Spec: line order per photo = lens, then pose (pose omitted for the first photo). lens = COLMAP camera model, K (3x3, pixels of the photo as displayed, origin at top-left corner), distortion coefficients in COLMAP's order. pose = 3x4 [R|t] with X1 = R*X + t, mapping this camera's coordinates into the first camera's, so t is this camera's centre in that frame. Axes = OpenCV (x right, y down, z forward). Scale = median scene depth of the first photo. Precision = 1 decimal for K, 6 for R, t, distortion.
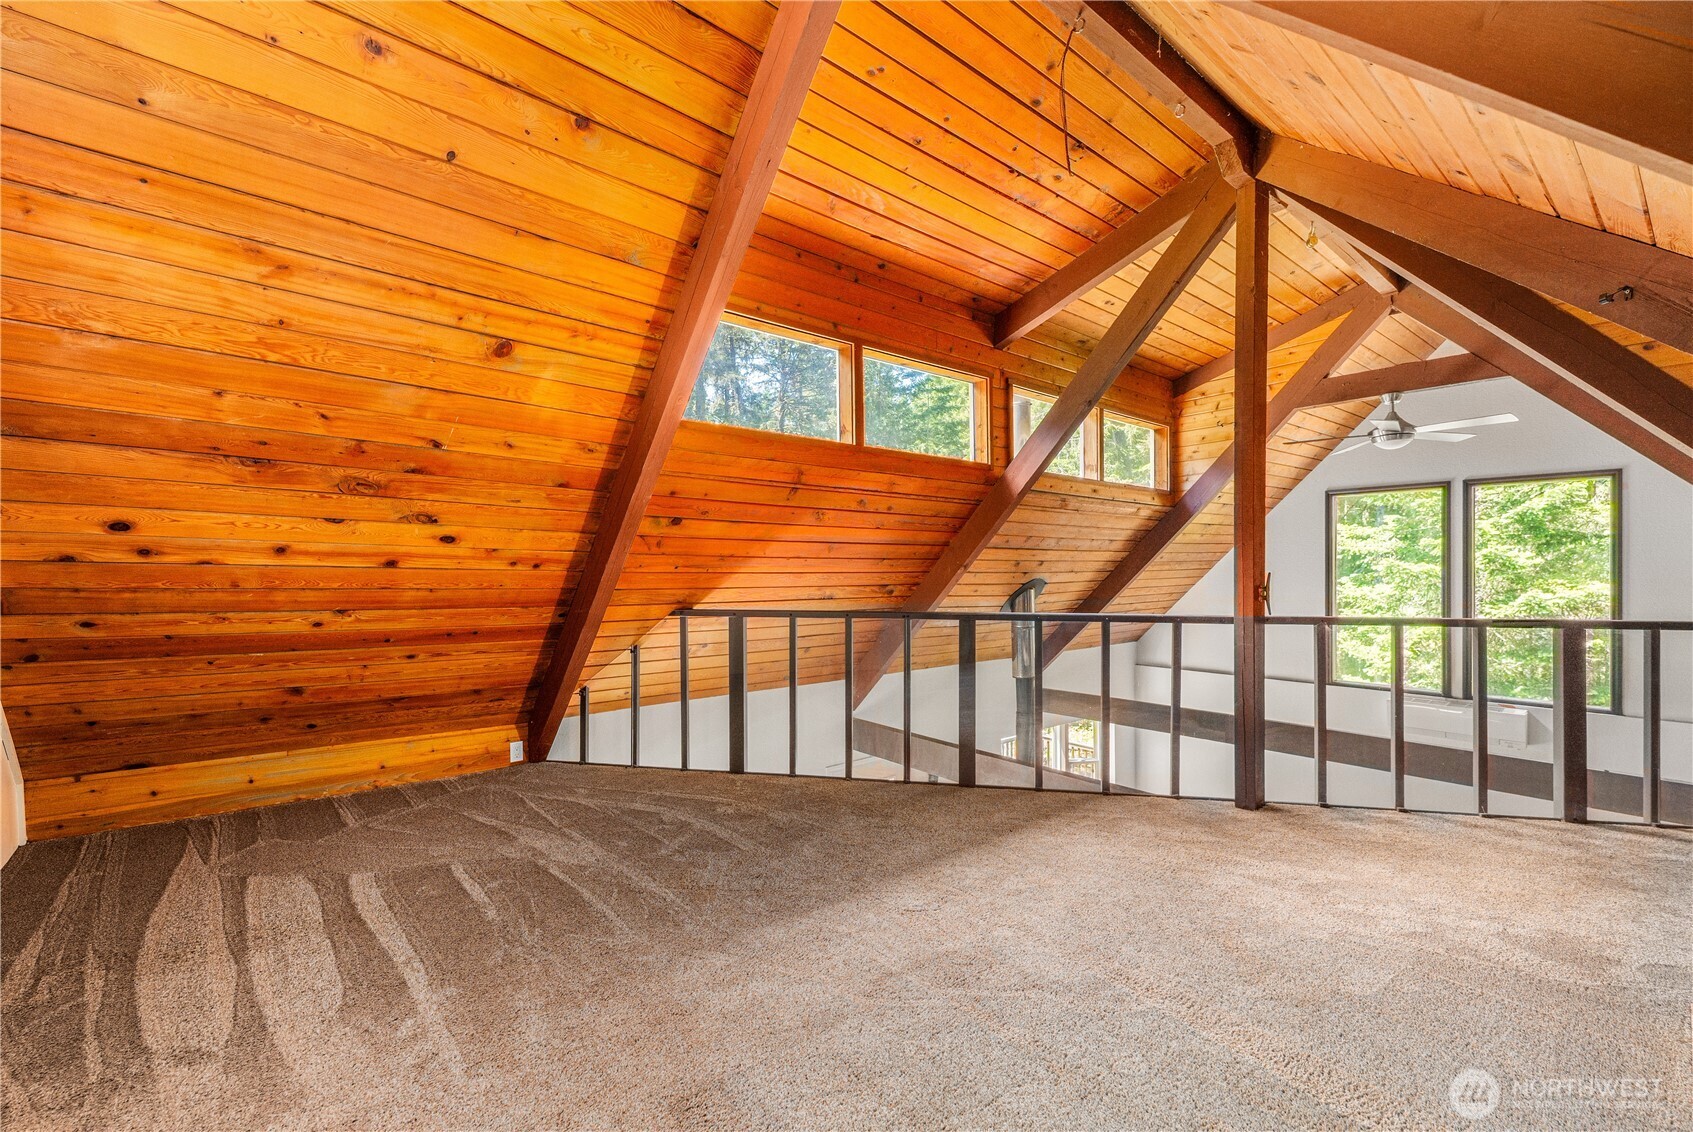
lens RADIAL K [[698.2, 0, 851.0], [0, 698.2, 572.3], [0, 0, 1]] dist [0.004293, -0.002722]
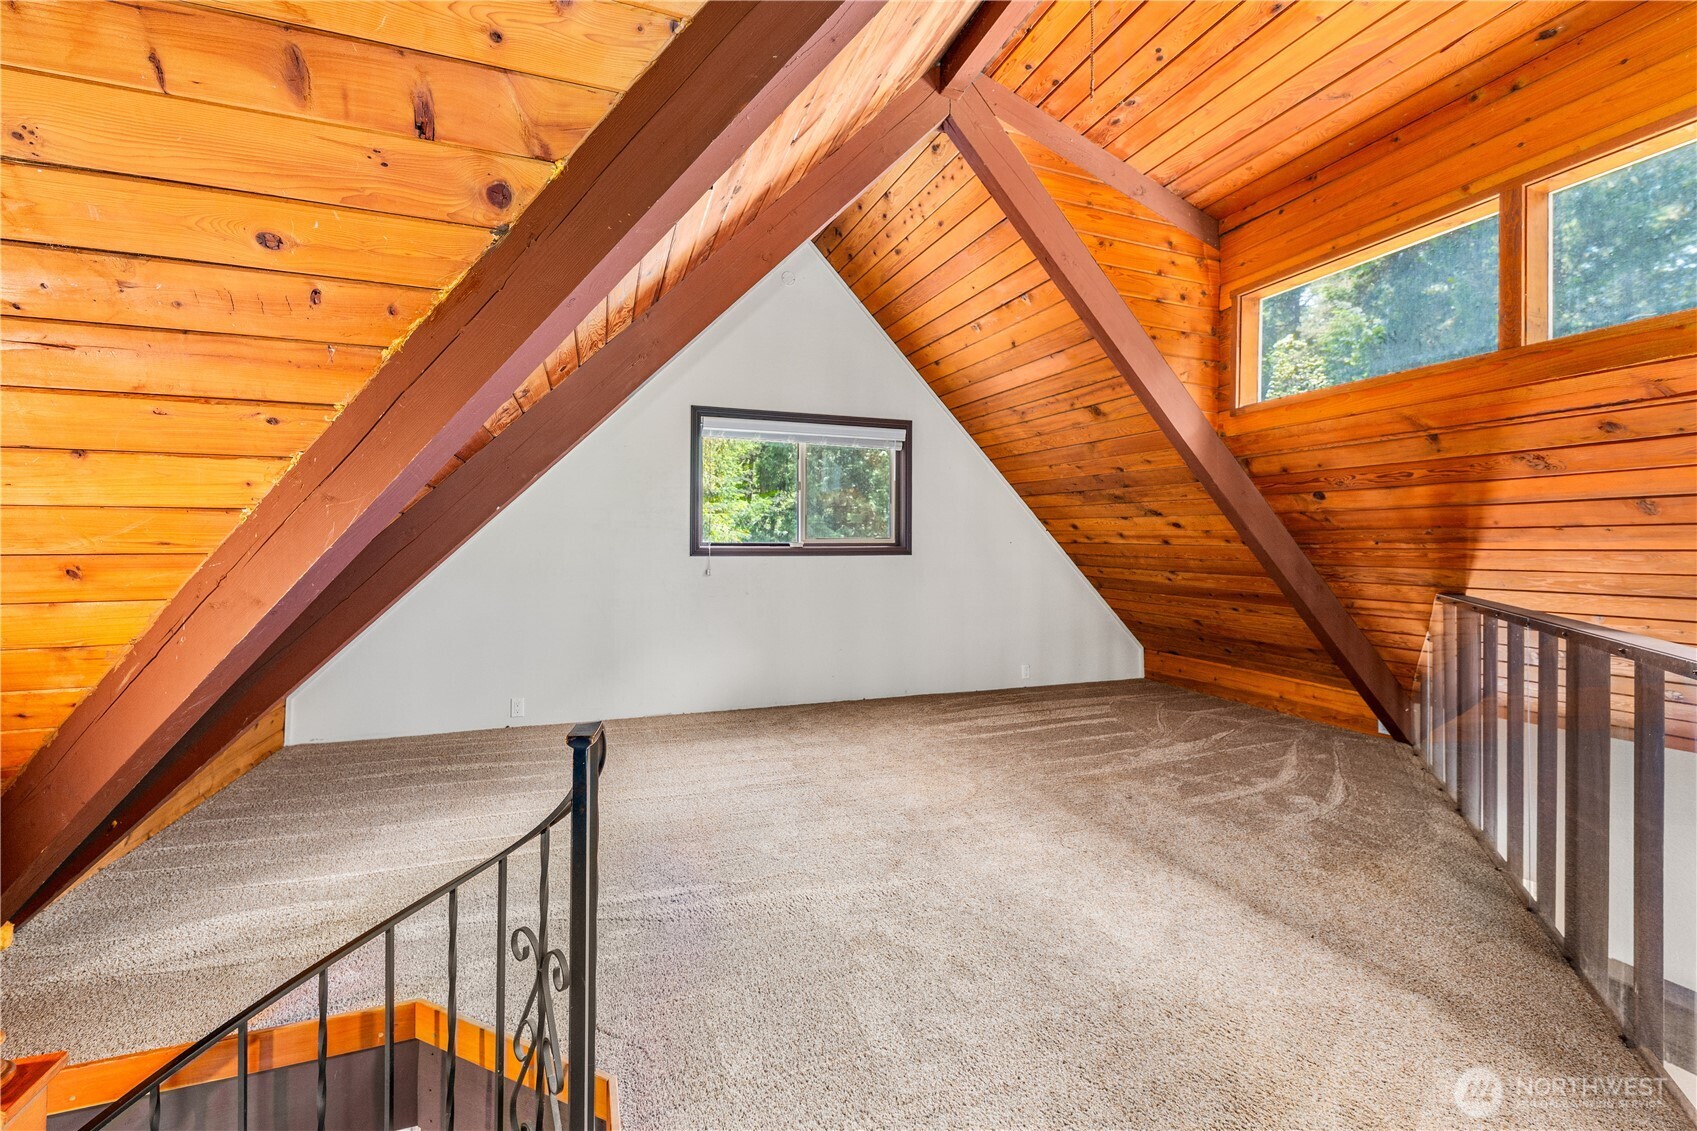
lens RADIAL K [[699.9, 0, 851.6], [0, 699.9, 548.2], [0, 0, 1]] dist [0.004293, -0.002722]
pose [[-0.320016, 0.003162, -0.947407, 0.843225], [-0.000234, 0.999994, 0.003416, -0.002923], [0.947412, 0.001315, -0.320014, 0.668899]]
